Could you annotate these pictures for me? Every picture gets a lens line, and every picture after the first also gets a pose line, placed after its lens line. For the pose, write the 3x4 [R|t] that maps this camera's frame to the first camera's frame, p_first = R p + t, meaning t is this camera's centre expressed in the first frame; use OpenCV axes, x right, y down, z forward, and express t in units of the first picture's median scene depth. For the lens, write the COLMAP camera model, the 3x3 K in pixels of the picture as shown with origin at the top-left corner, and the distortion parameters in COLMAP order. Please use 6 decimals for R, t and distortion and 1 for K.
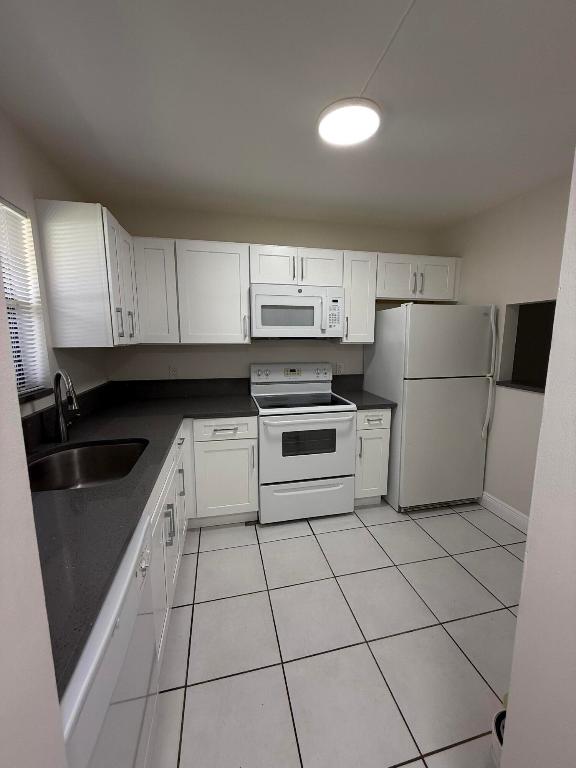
lens RADIAL K [[305.3, 0, 290.9], [0, 305.3, 379.2], [0, 0, 1]] dist [-0.000502, 0.000730]
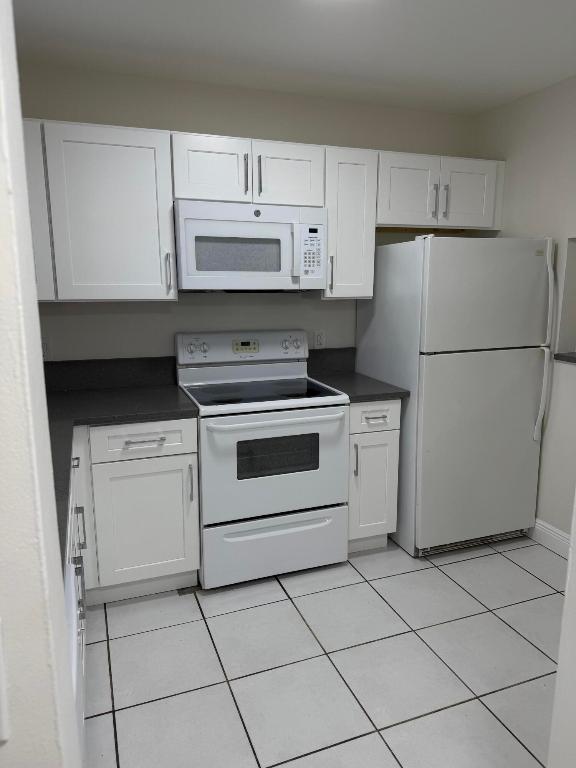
lens RADIAL K [[537.3, 0, 285.4], [0, 537.3, 383.4], [0, 0, 1]] dist [0.052866, -0.035814]
pose [[0.991031, -0.027610, 0.130750, -0.064450], [0.021272, 0.998541, 0.049630, 0.000666], [-0.131930, -0.046404, 0.990172, -0.098253]]
